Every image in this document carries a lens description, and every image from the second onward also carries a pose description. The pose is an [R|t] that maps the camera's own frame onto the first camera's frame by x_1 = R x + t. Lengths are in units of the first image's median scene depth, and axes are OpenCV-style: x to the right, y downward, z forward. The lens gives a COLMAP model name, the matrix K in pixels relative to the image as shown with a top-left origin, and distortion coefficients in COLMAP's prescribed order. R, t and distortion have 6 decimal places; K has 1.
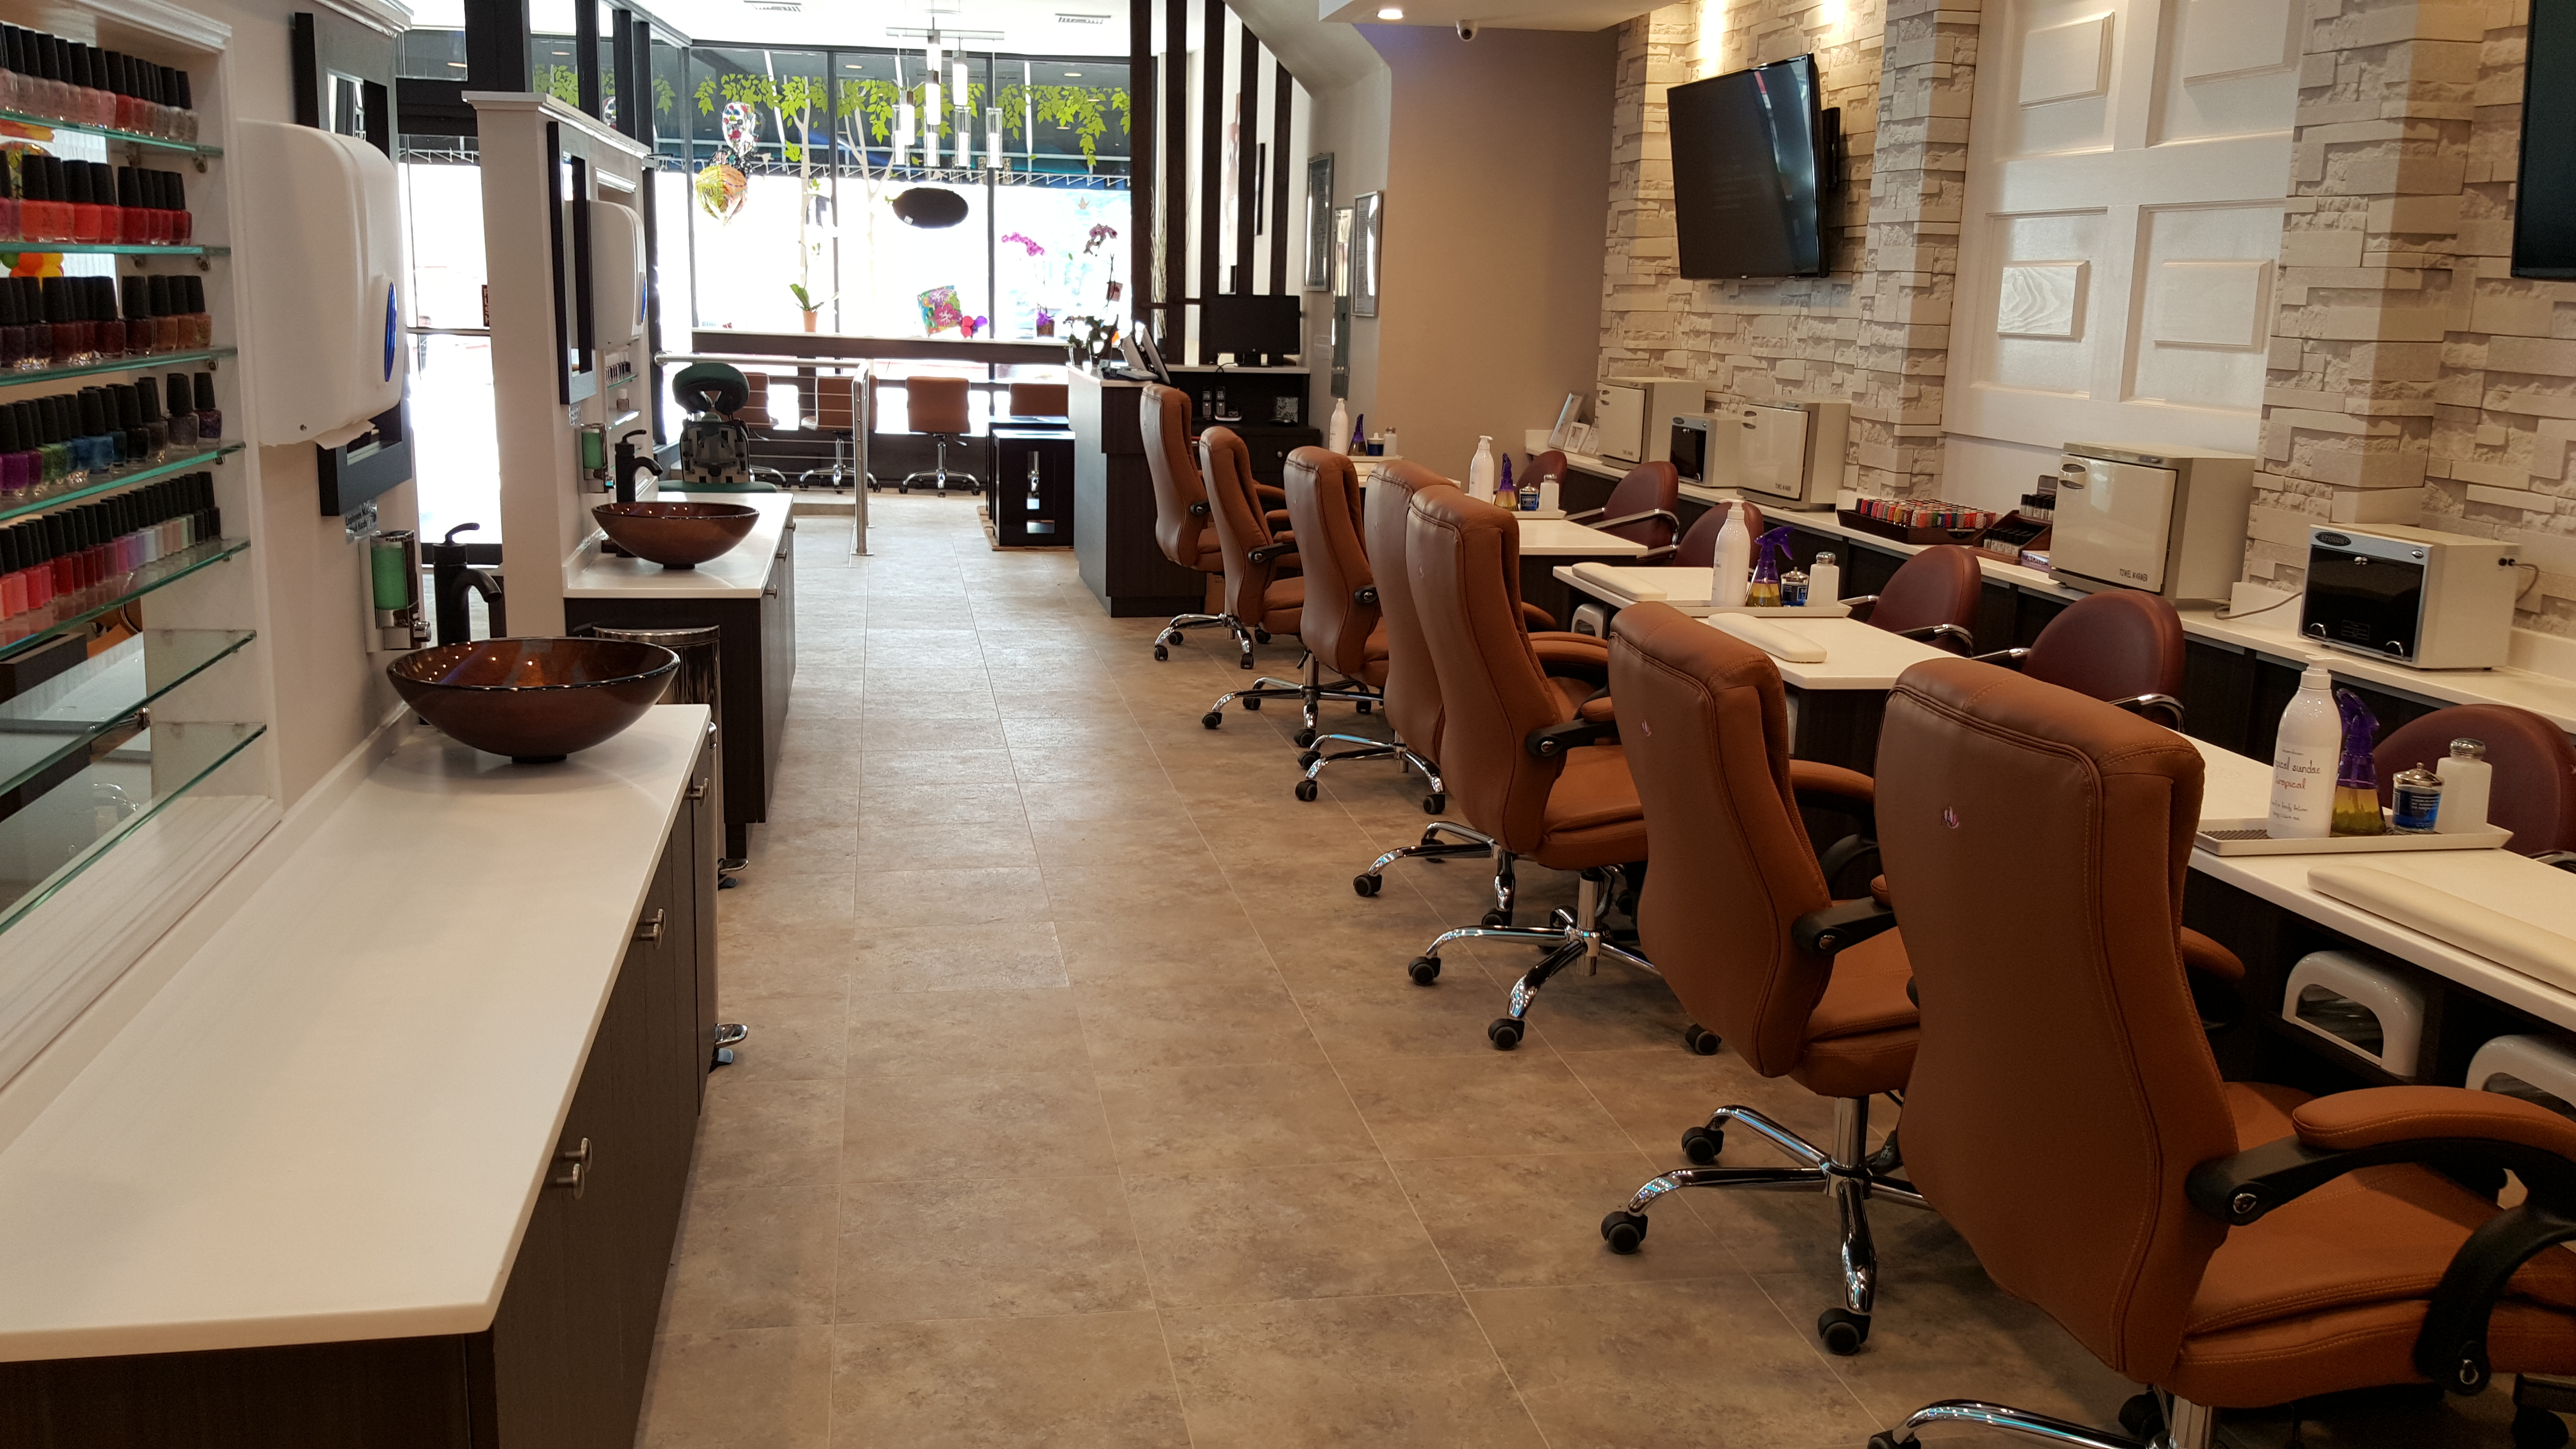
lens RADIAL K [[2088.7, 0, 1288.0], [0, 2088.7, 724.5], [0, 0, 1]] dist [0.106675, -0.002049]
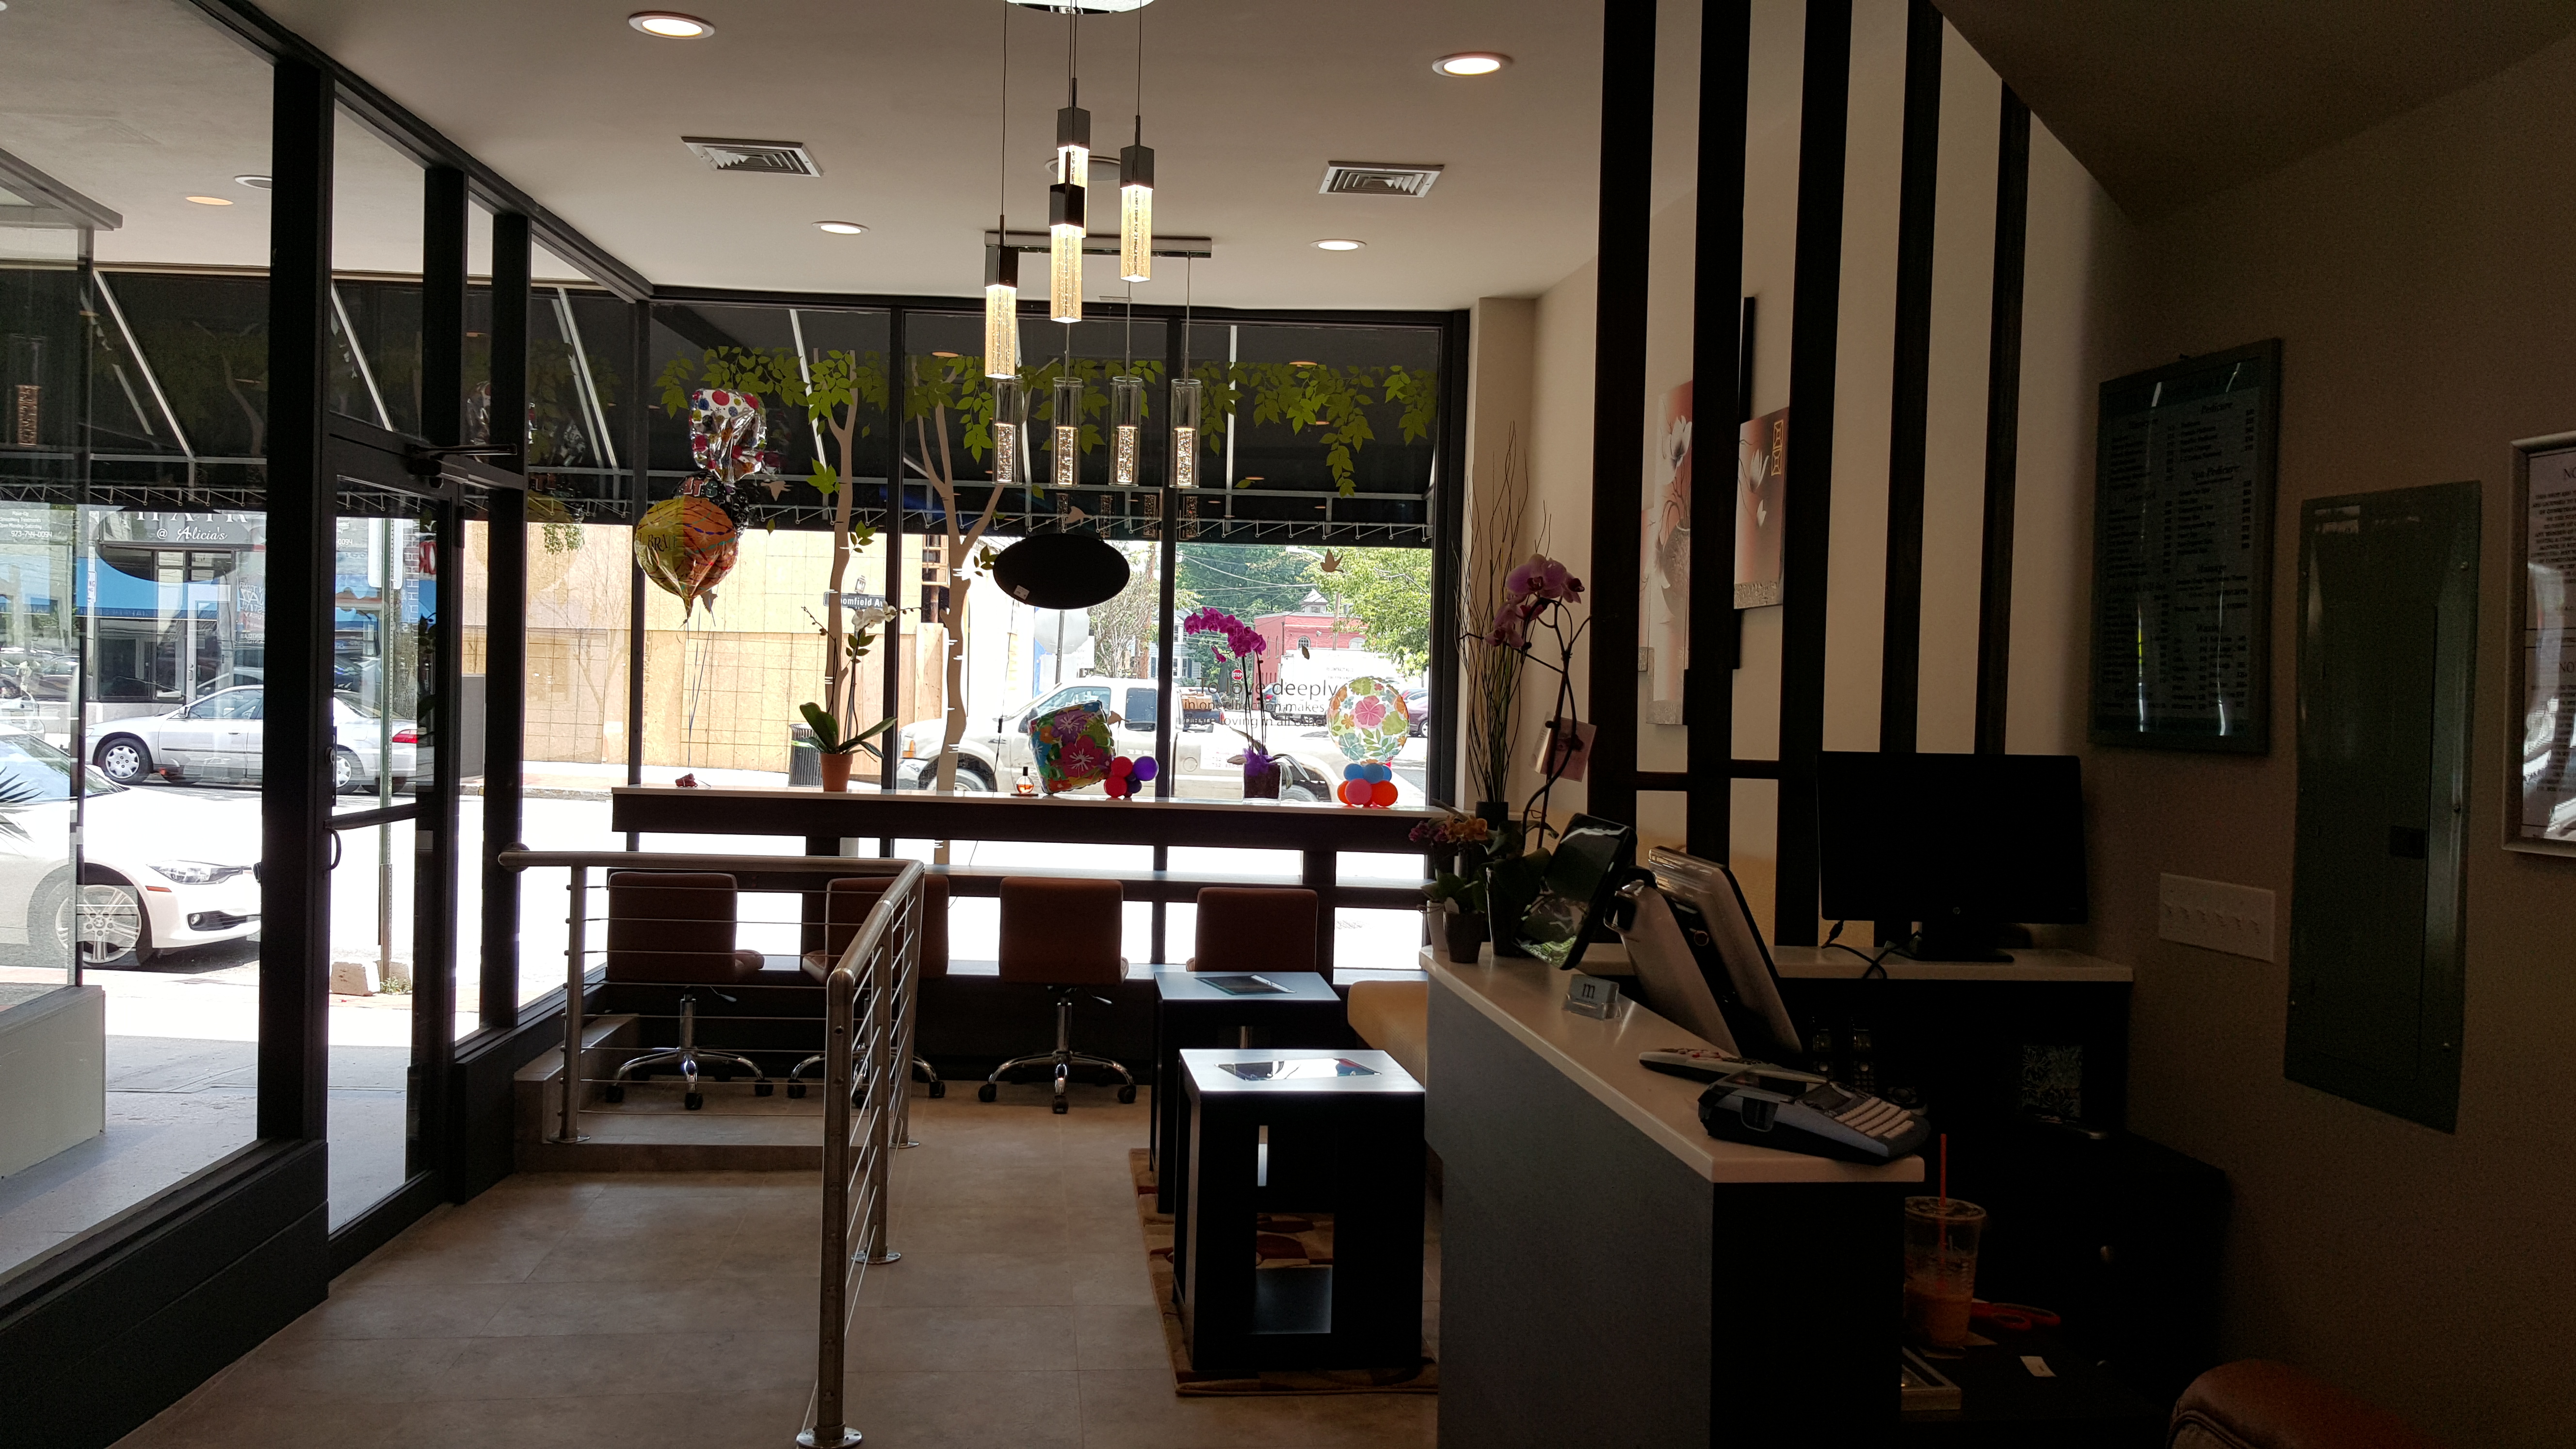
lens RADIAL K [[2088.7, 0, 1288.0], [0, 2088.7, 724.5], [0, 0, 1]] dist [0.106675, -0.002049]
pose [[0.998140, 0.000394, -0.060970, -0.076777], [-0.011640, 0.982819, -0.184207, -0.104998], [0.059850, 0.184574, 0.980995, 0.473280]]
